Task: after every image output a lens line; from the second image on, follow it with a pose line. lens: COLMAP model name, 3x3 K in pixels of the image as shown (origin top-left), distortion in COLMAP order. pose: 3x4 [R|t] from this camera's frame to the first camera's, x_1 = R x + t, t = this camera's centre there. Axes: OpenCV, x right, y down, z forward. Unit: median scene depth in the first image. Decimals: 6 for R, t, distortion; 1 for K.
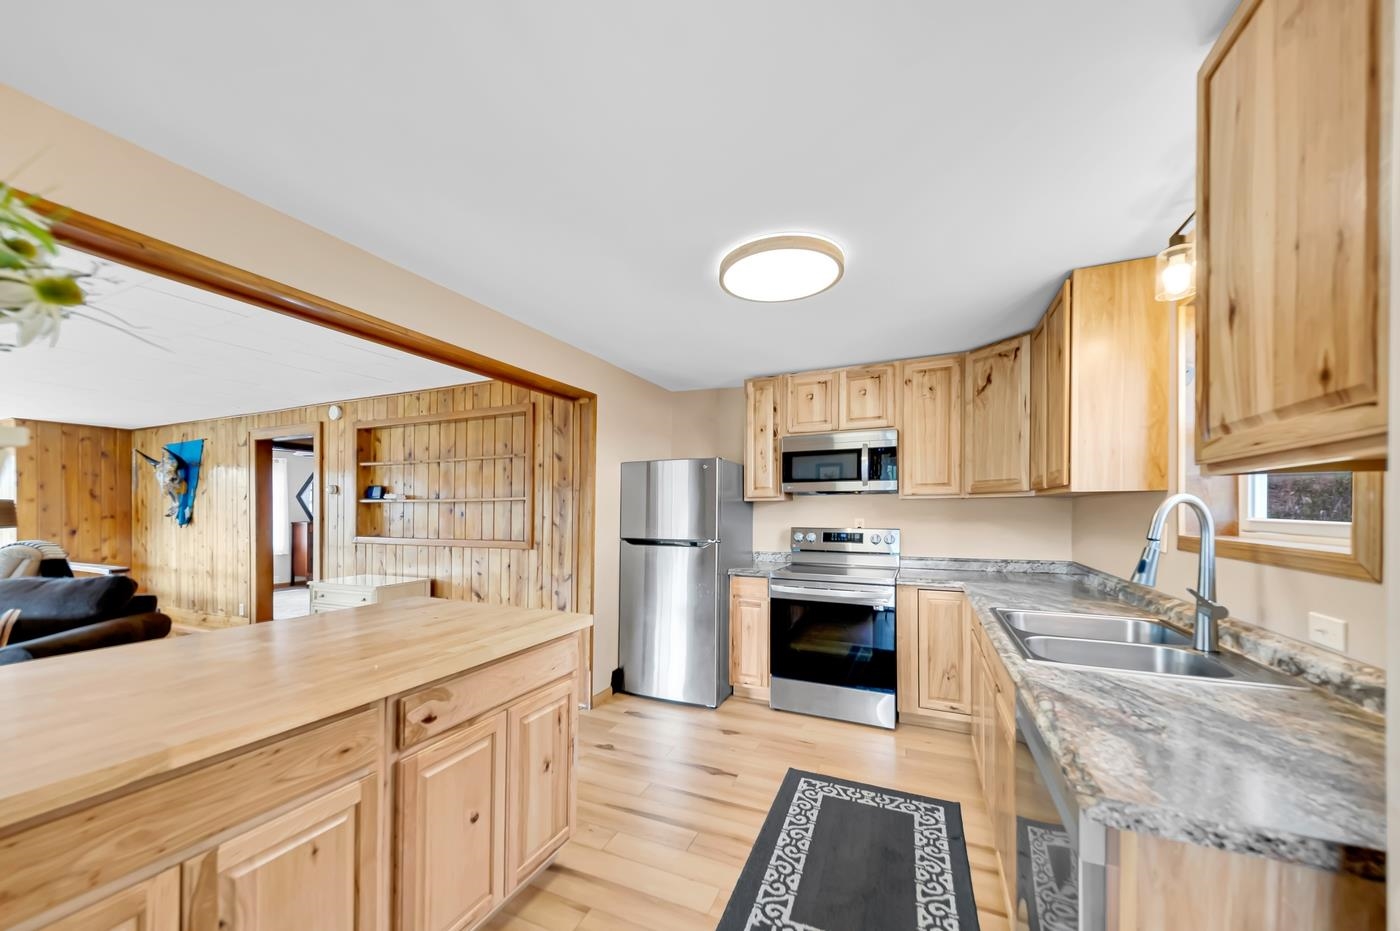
lens RADIAL K [[493.0, 0, 692.3], [0, 493.0, 508.4], [0, 0, 1]] dist [0.017714, -0.000158]
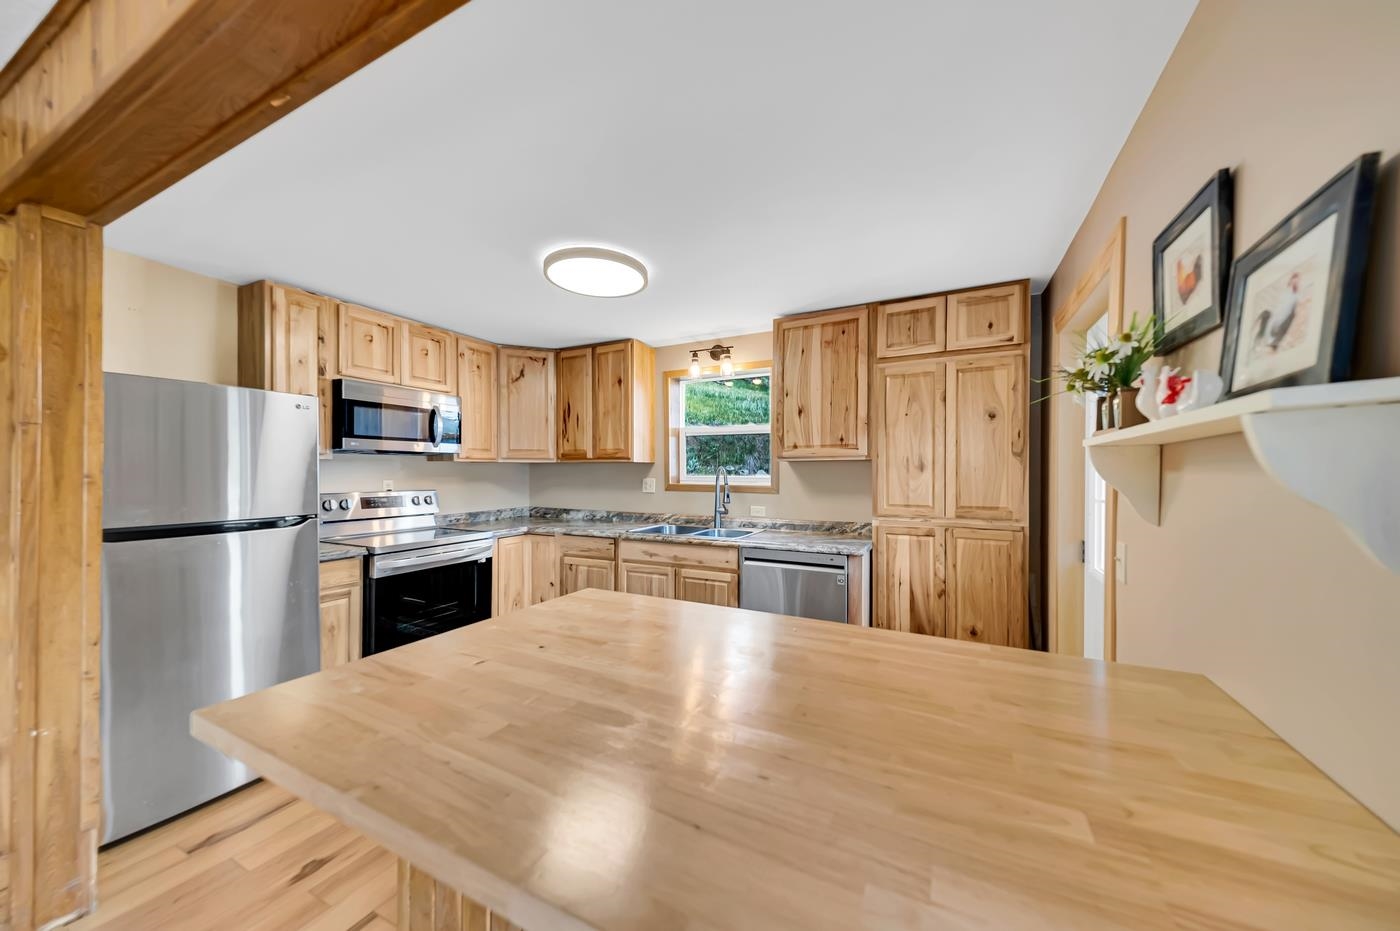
lens RADIAL K [[493.0, 0, 692.6], [0, 493.0, 475.0], [0, 0, 1]] dist [0.017714, -0.000158]
pose [[0.041460, -0.004413, 0.999130, -0.616055], [-0.001236, 0.999989, 0.004468, 0.005015], [-0.999139, -0.001420, 0.041454, 0.422315]]
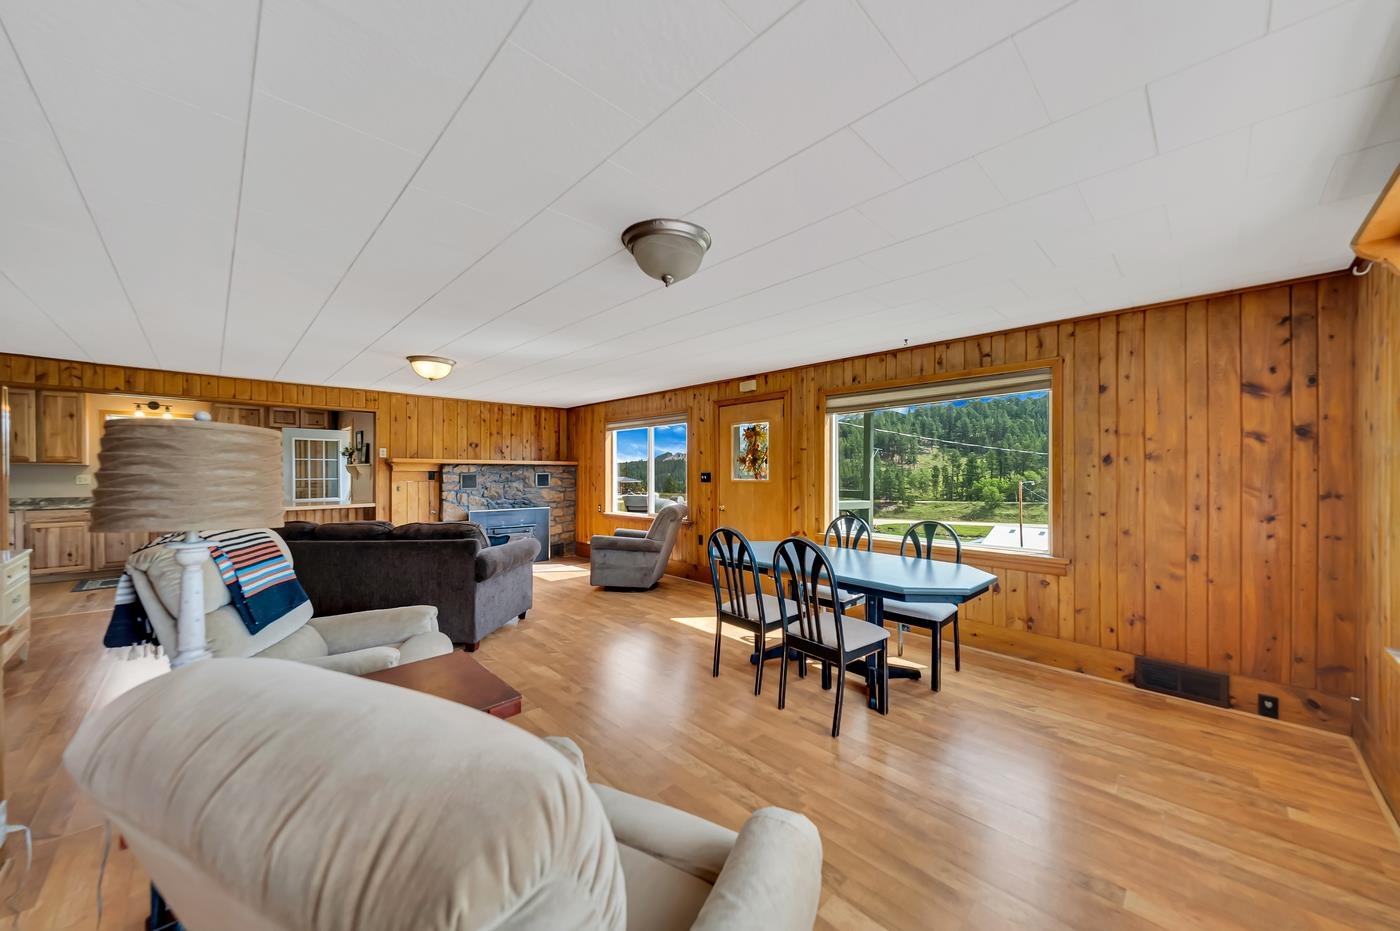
lens RADIAL K [[493.0, 0, 686.6], [0, 493.0, 476.1], [0, 0, 1]] dist [0.017714, -0.000158]
pose [[-0.932825, -0.001815, 0.360326, -2.361691], [-0.000063, 0.999988, 0.004875, 0.013537], [-0.360331, 0.004525, -0.932814, 1.601499]]
